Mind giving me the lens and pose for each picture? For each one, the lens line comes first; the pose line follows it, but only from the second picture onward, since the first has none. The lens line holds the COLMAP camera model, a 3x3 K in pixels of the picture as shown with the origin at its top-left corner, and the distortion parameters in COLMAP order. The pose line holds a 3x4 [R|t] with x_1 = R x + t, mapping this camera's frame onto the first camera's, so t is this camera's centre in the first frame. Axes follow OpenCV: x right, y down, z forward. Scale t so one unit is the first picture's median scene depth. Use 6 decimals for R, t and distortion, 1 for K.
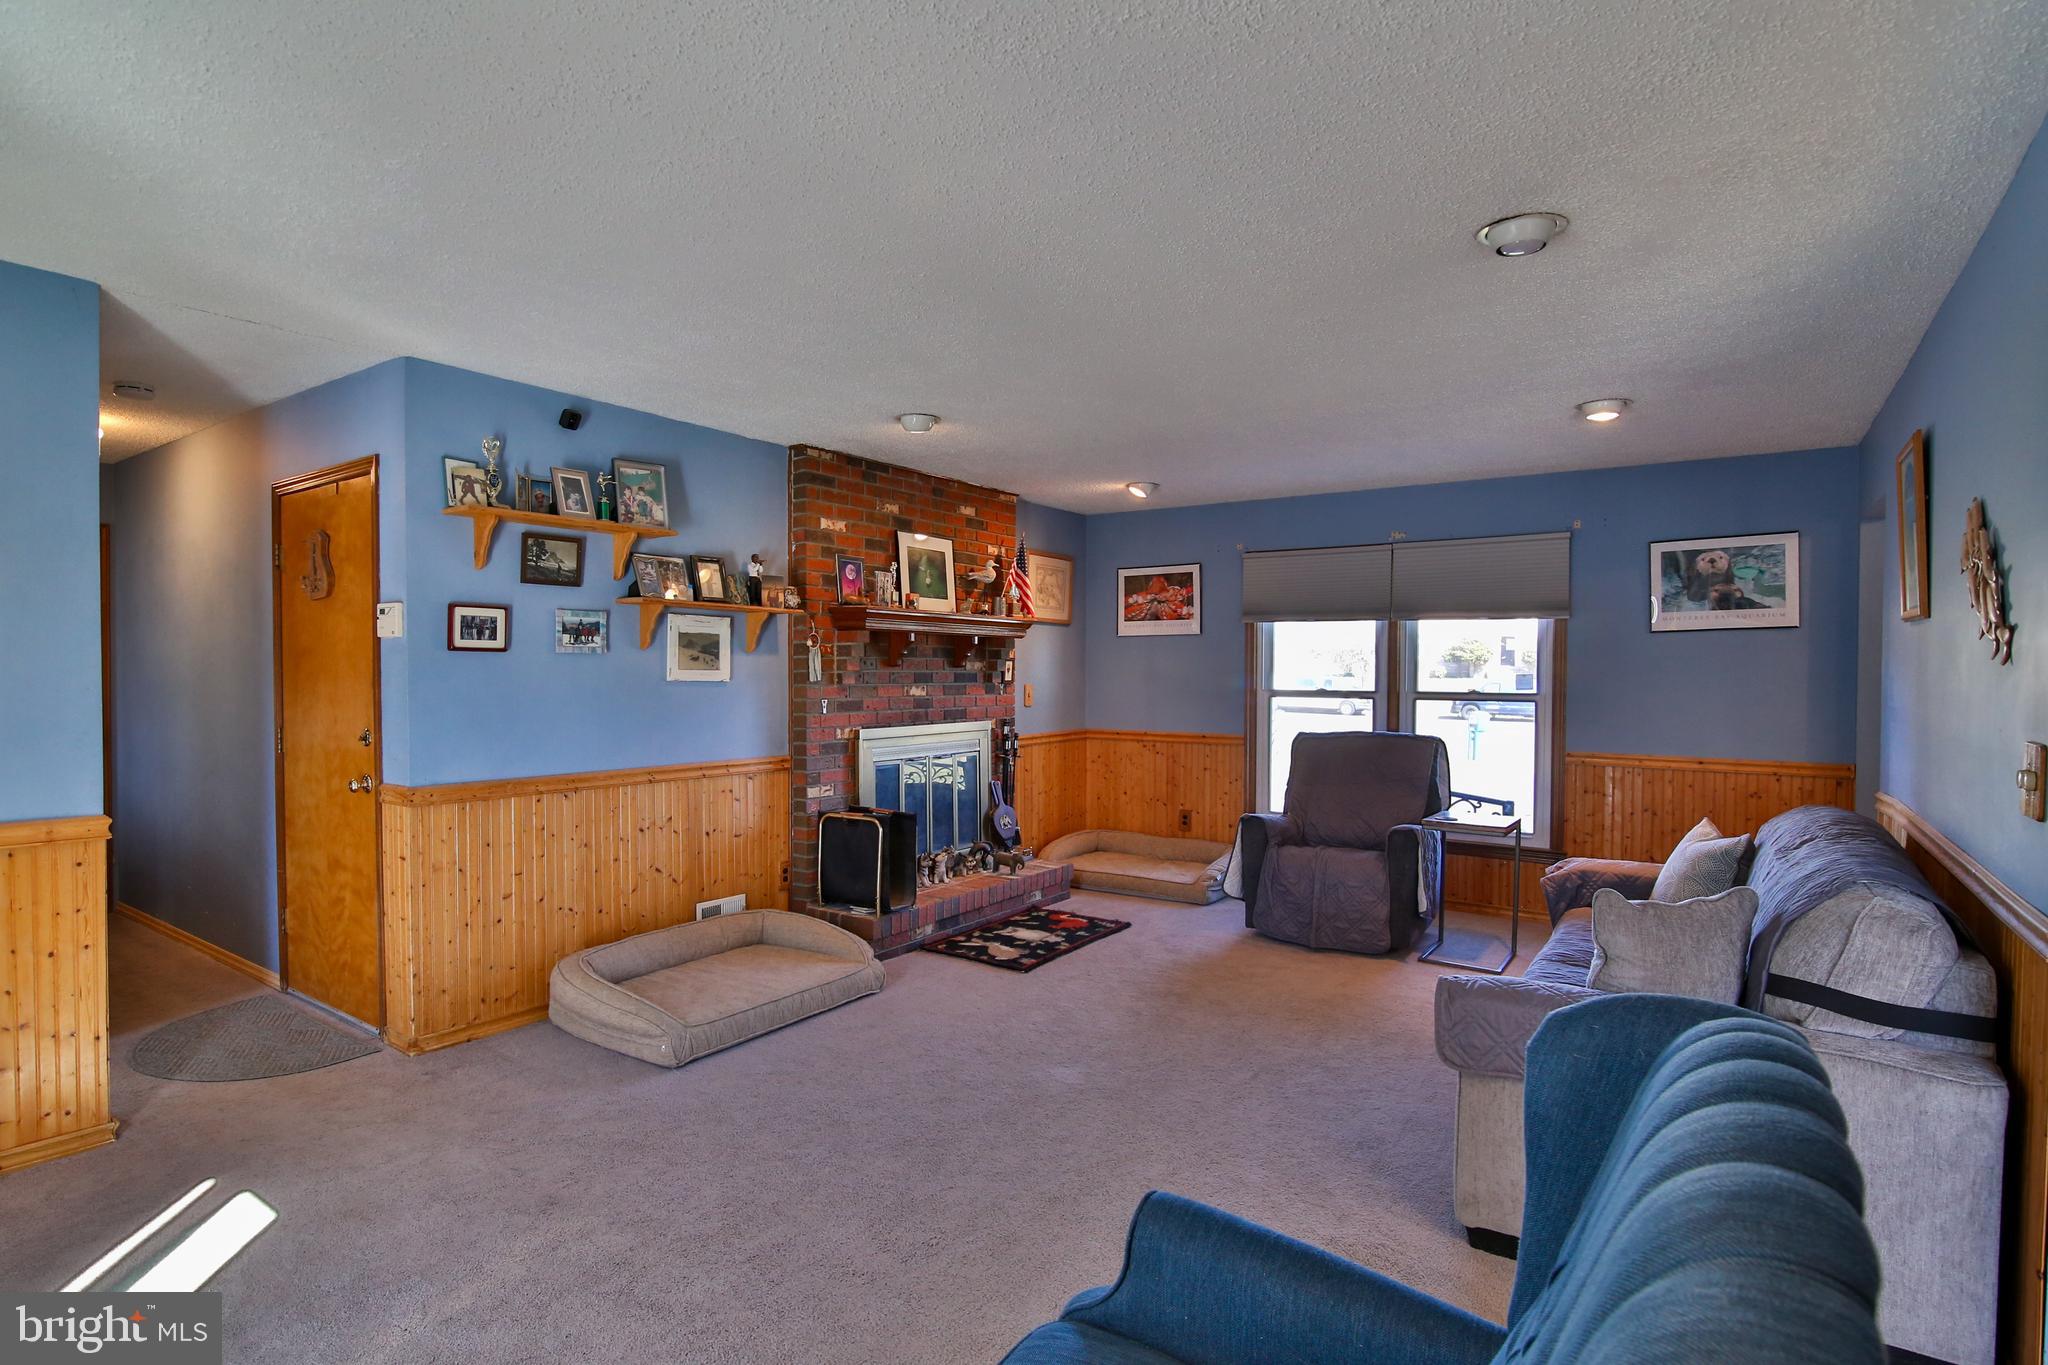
lens RADIAL K [[1037.9, 0, 1028.9], [0, 1037.9, 695.7], [0, 0, 1]] dist [-0.015391, -0.000213]
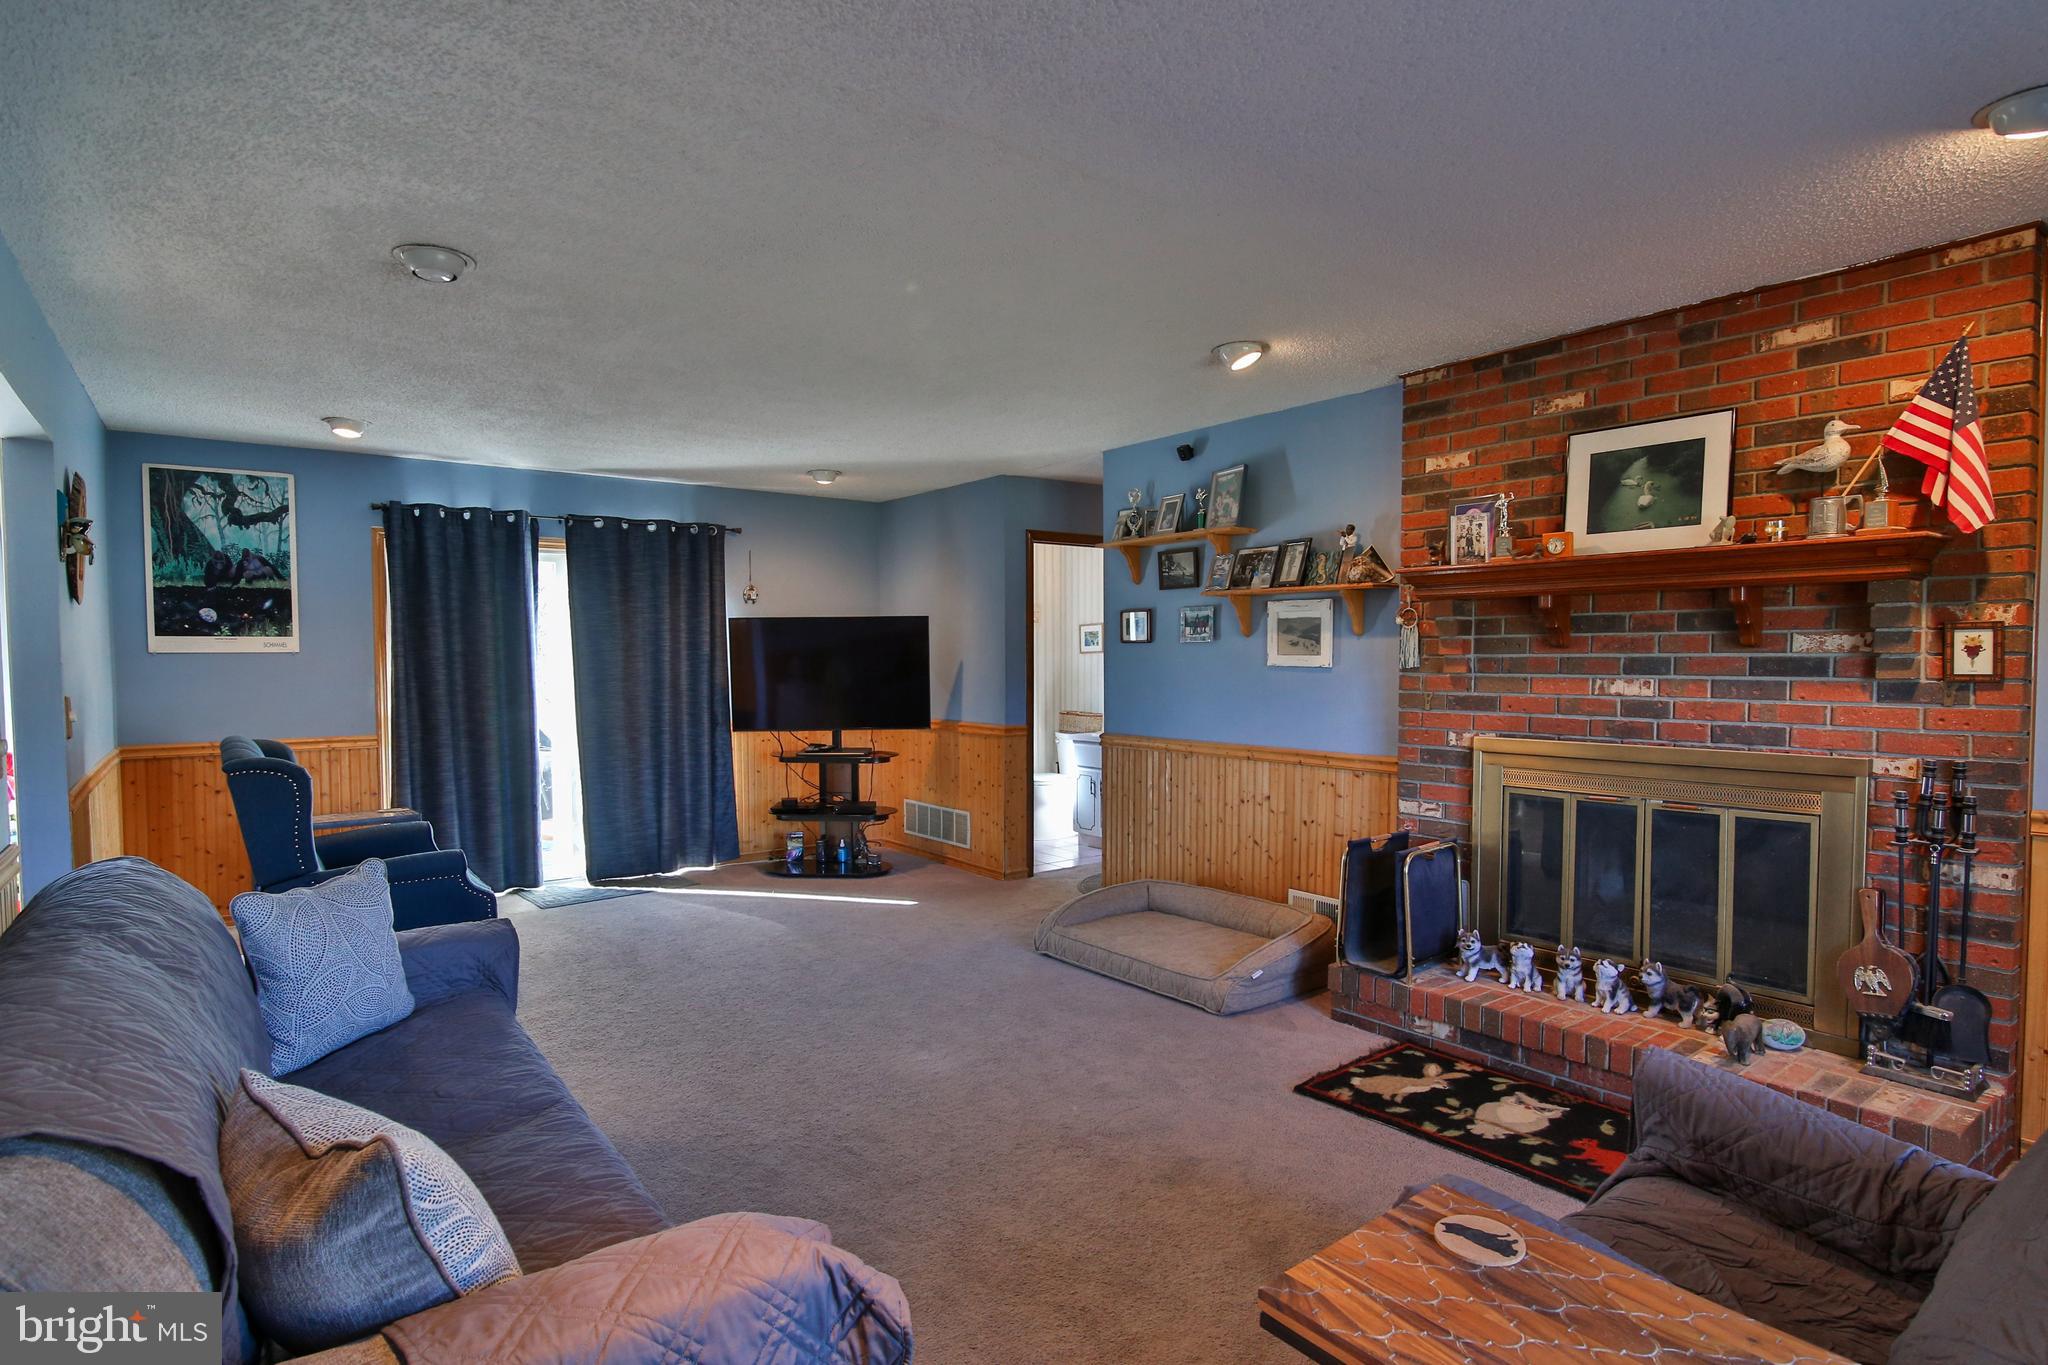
lens RADIAL K [[1103.6, 0, 1027.3], [0, 1103.6, 713.0], [0, 0, 1]] dist [-0.002341, -0.000419]
pose [[-0.322941, 0.043128, -0.945436, 0.725607], [-0.022803, 0.998317, 0.053329, -0.018976], [0.946144, 0.038781, -0.321414, 1.040884]]
